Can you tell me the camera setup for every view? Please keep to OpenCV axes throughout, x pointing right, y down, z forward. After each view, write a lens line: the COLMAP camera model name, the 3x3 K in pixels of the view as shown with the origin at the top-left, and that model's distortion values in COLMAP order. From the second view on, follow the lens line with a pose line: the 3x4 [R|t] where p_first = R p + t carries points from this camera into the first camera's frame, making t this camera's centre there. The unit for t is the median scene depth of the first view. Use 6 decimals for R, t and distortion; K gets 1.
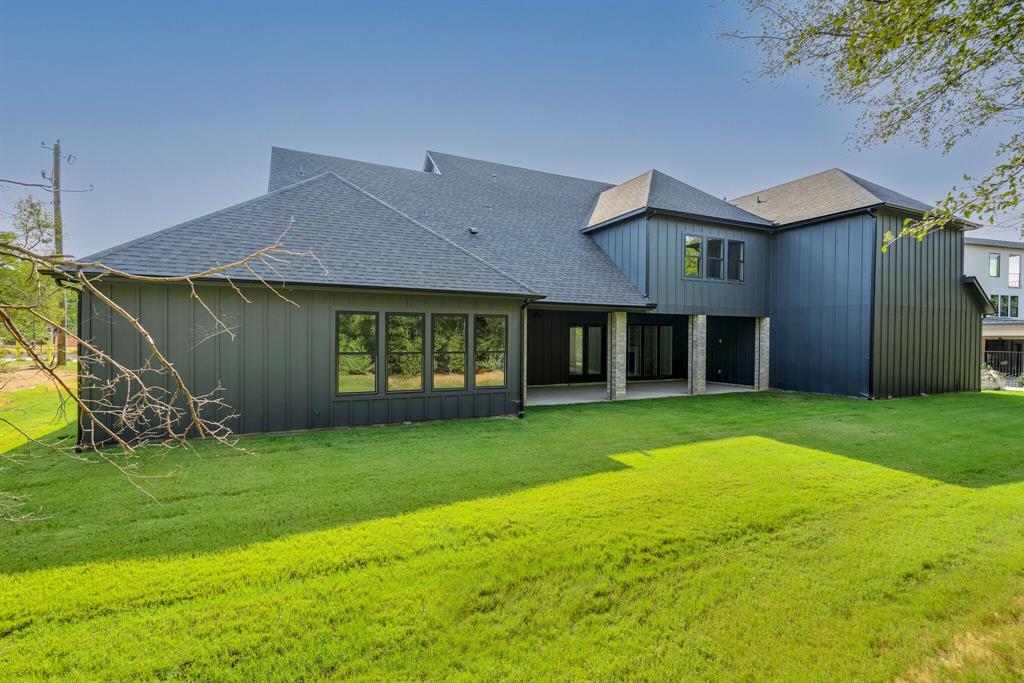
lens RADIAL K [[457.4, 0, 512.2], [0, 457.4, 342.2], [0, 0, 1]] dist [-0.002320, 0.000208]
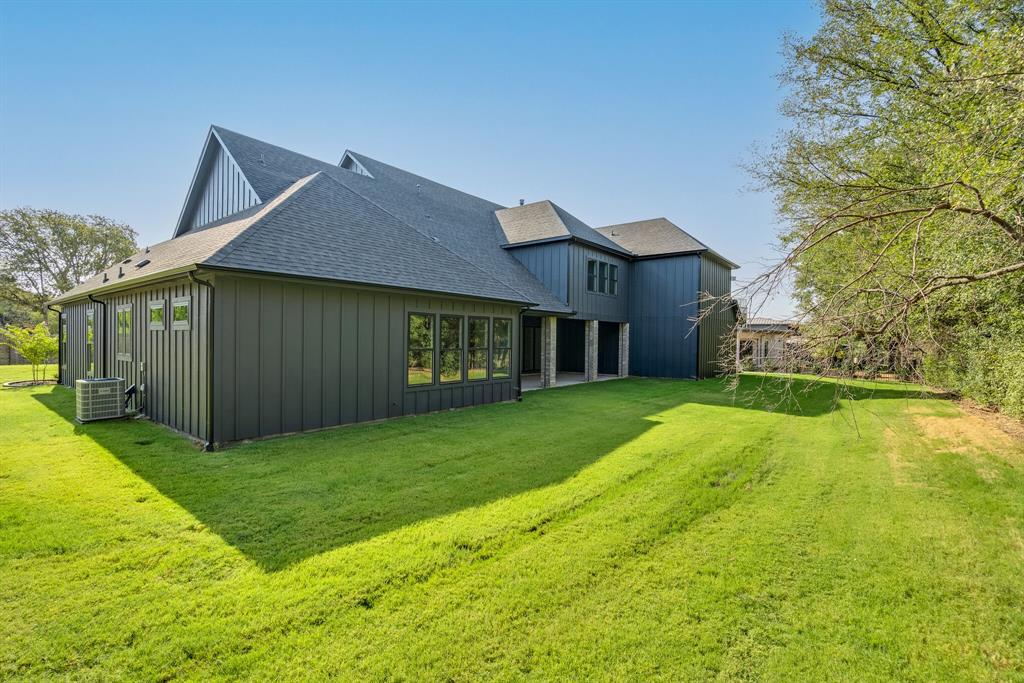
lens RADIAL K [[457.4, 0, 510.9], [0, 457.4, 341.1], [0, 0, 1]] dist [-0.002320, 0.000208]
pose [[0.903434, 0.002708, 0.428718, -0.388416], [-0.001969, 0.999996, -0.002166, 0.002883], [-0.428722, 0.001113, 0.903436, -0.078187]]
